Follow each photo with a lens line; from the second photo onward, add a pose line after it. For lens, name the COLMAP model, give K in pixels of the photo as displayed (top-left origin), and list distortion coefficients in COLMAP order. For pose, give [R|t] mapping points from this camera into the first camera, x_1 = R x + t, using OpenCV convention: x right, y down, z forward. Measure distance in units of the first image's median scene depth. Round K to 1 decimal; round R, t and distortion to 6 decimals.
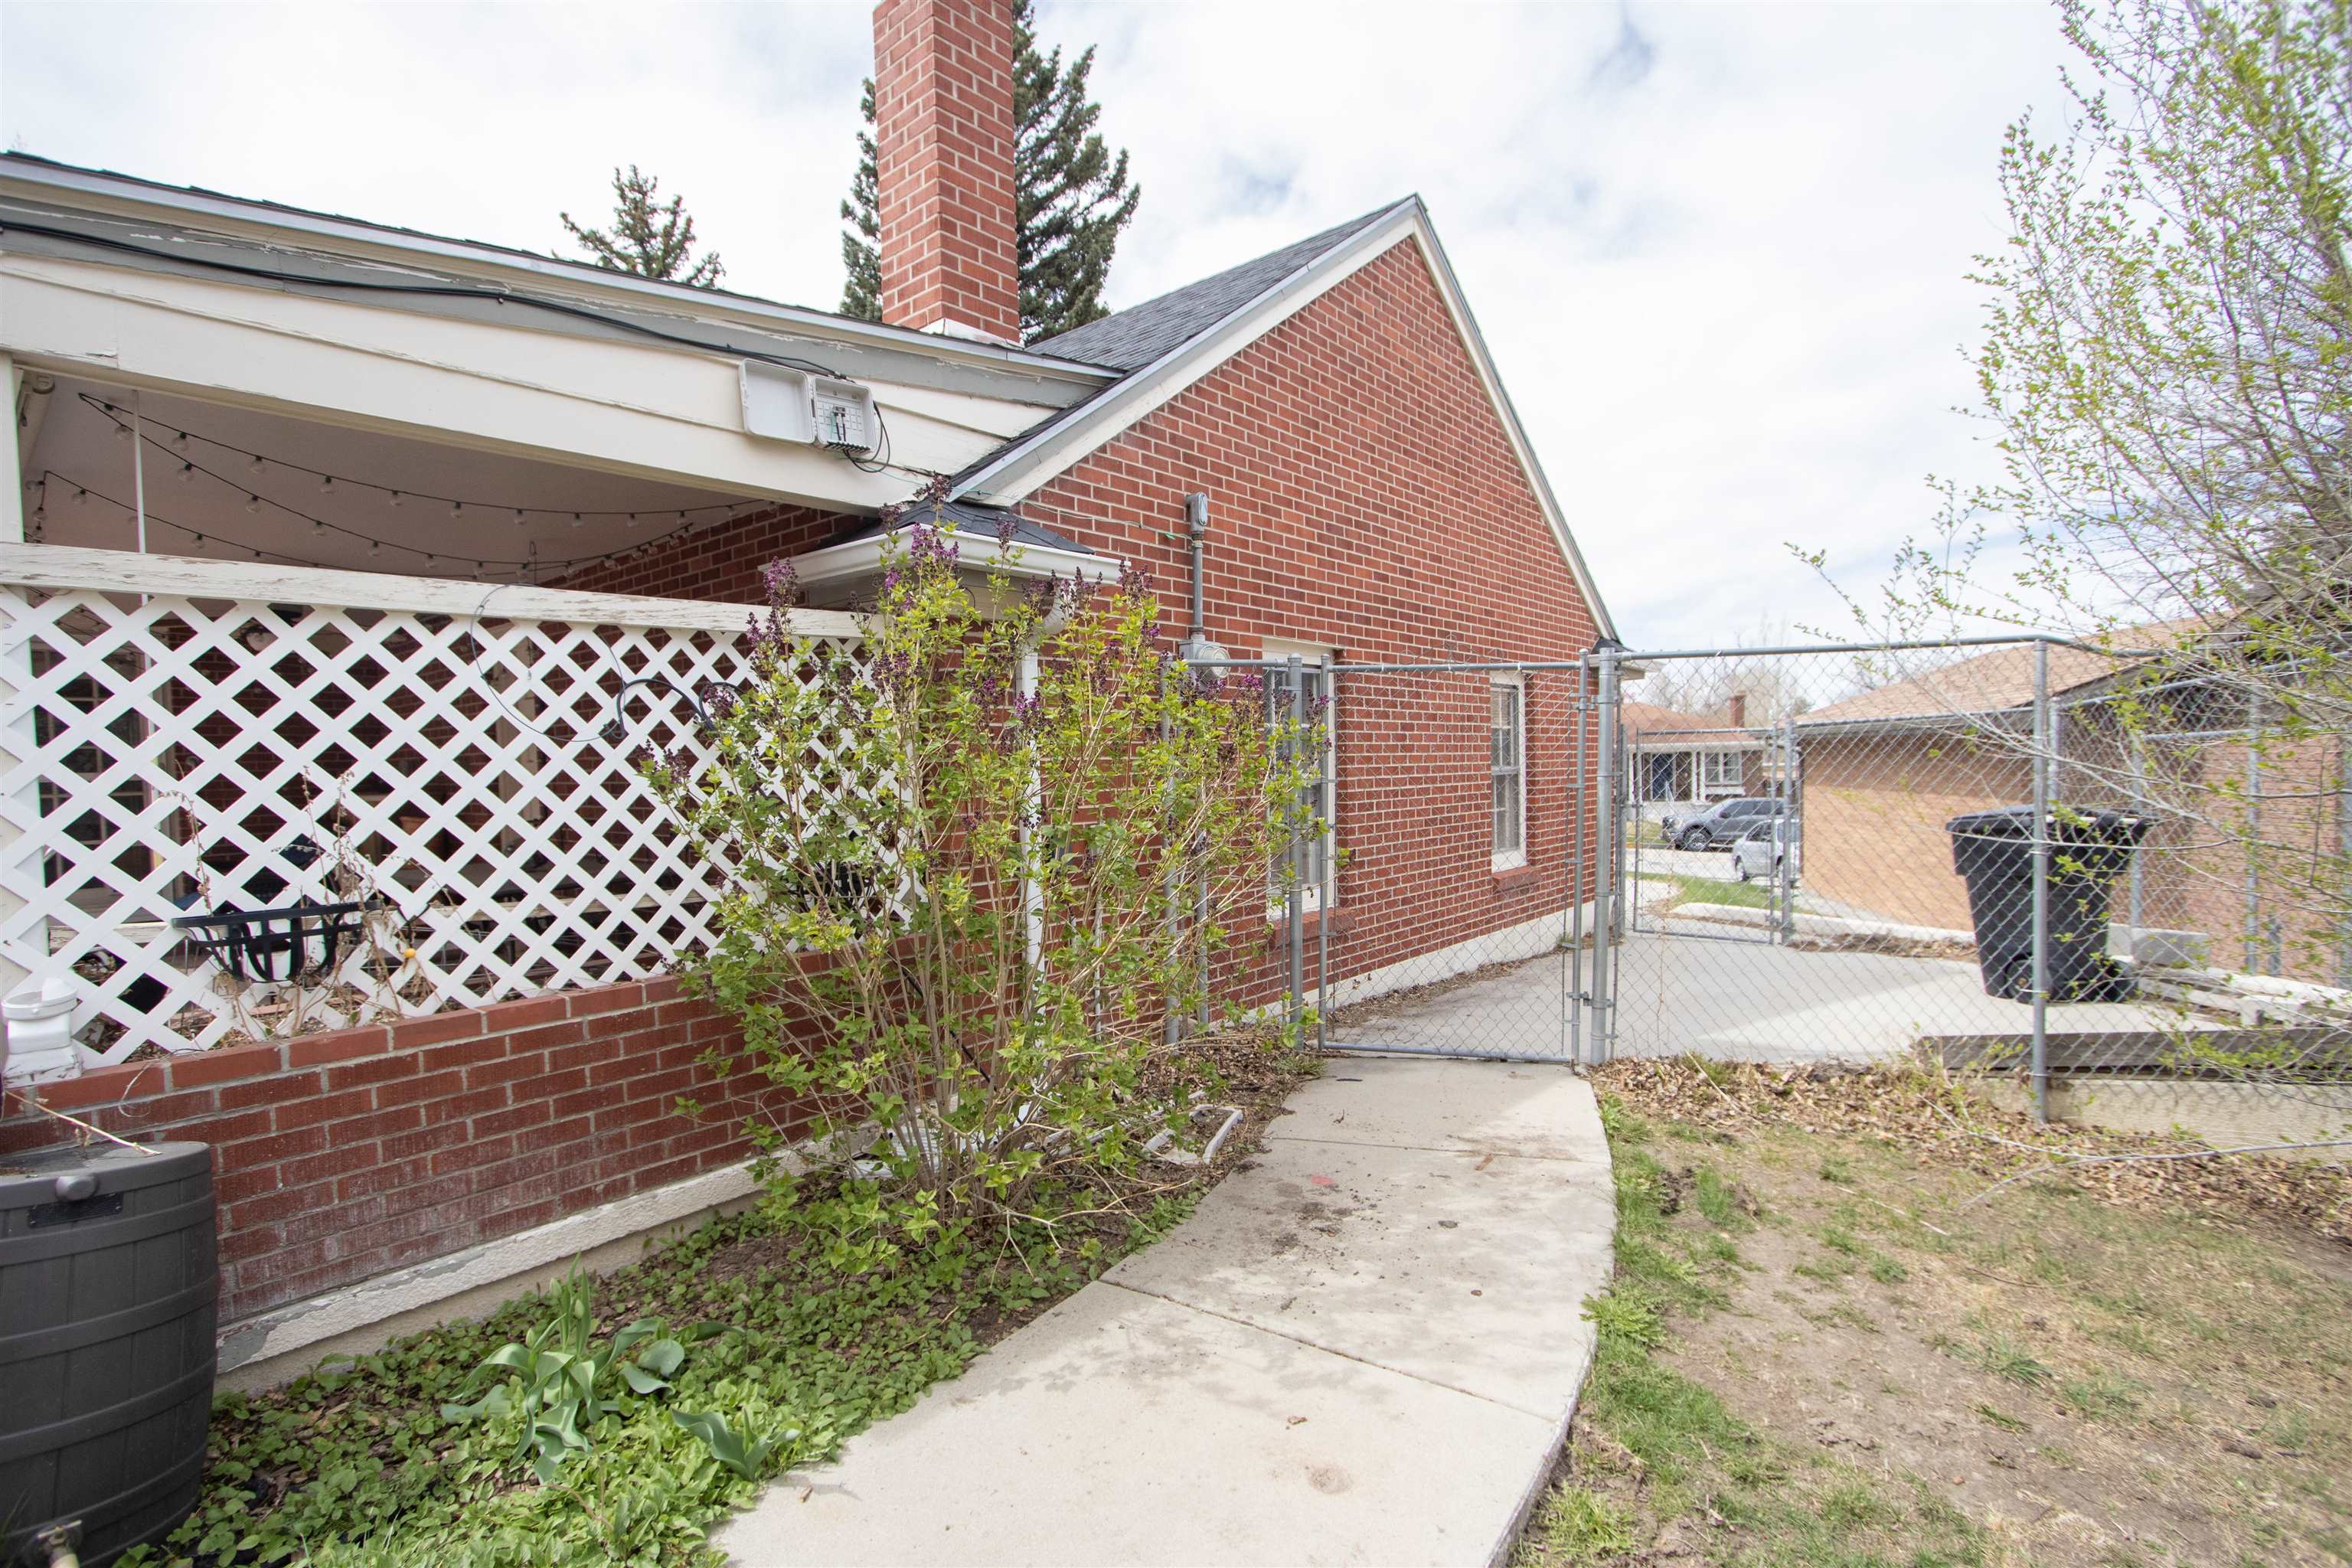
lens RADIAL K [[1075.0, 0, 1176.0], [0, 1075.0, 784.0], [0, 0, 1]] dist [0.022267, 0.000020]
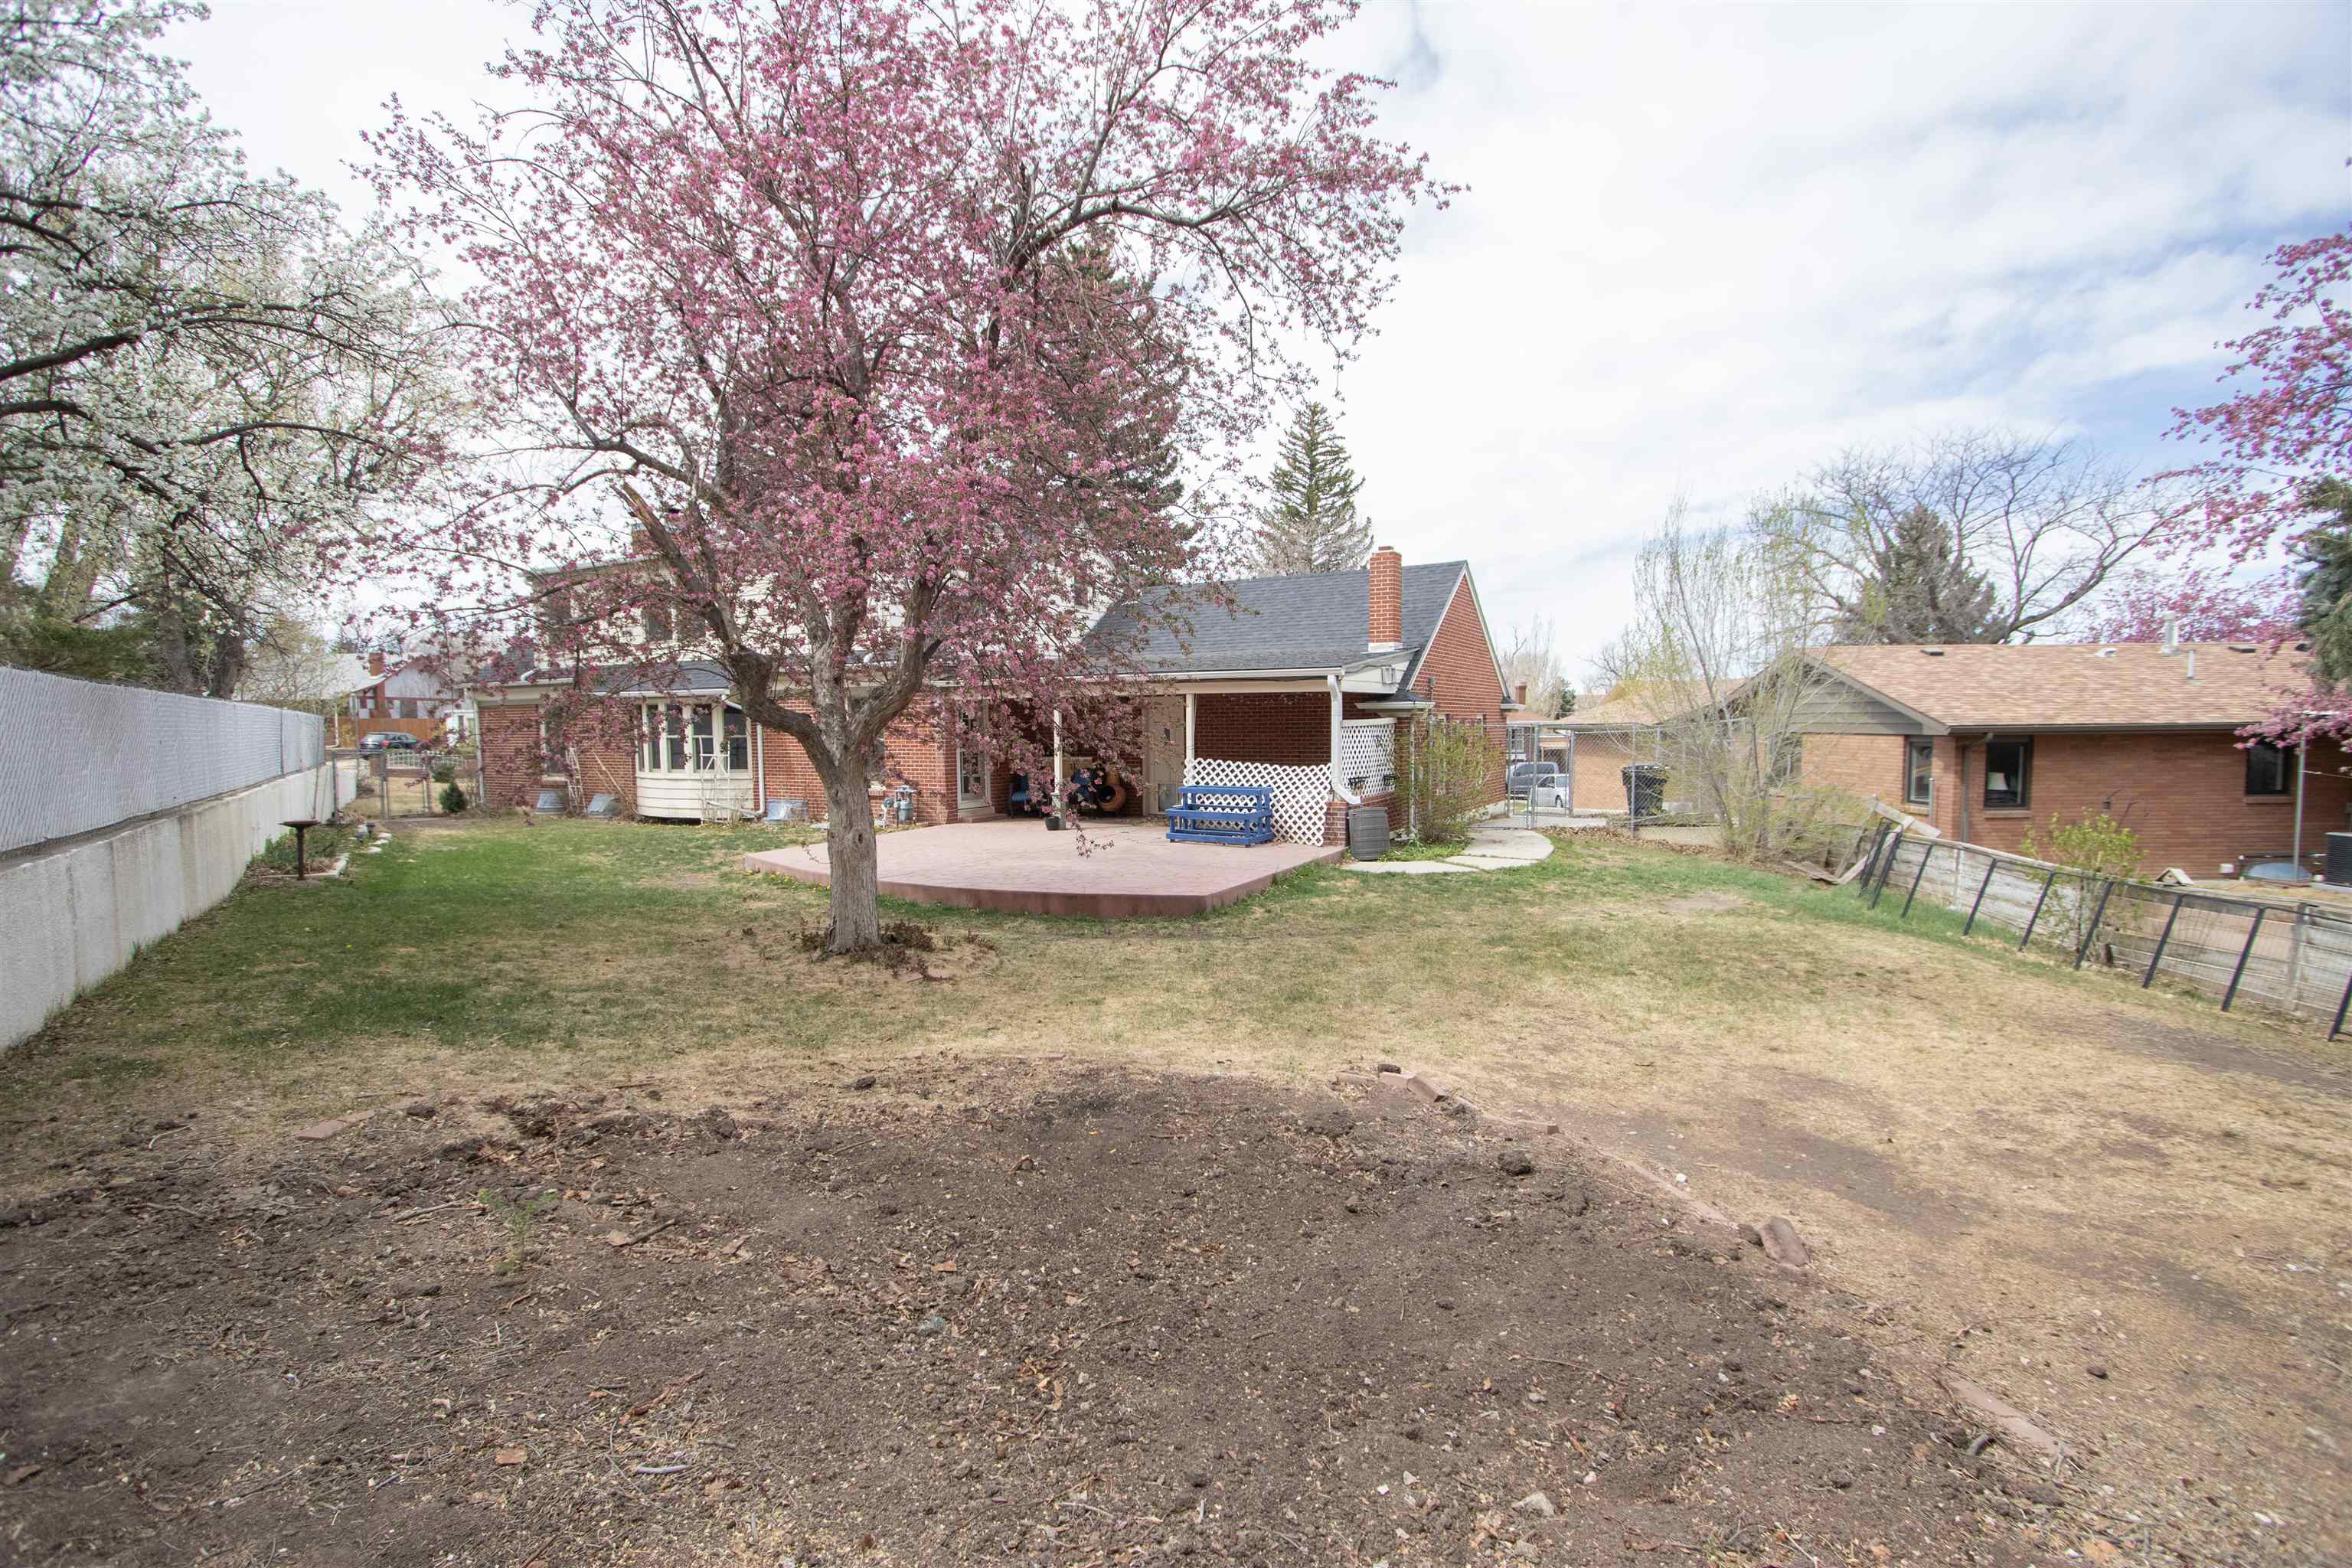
lens RADIAL K [[1075.0, 0, 1176.0], [0, 1075.0, 784.0], [0, 0, 1]] dist [0.022267, 0.000020]
pose [[0.983113, -0.001916, 0.182990, -0.319616], [-0.004001, 0.999481, 0.031959, -0.002712], [-0.182956, -0.032152, 0.982595, -0.521852]]
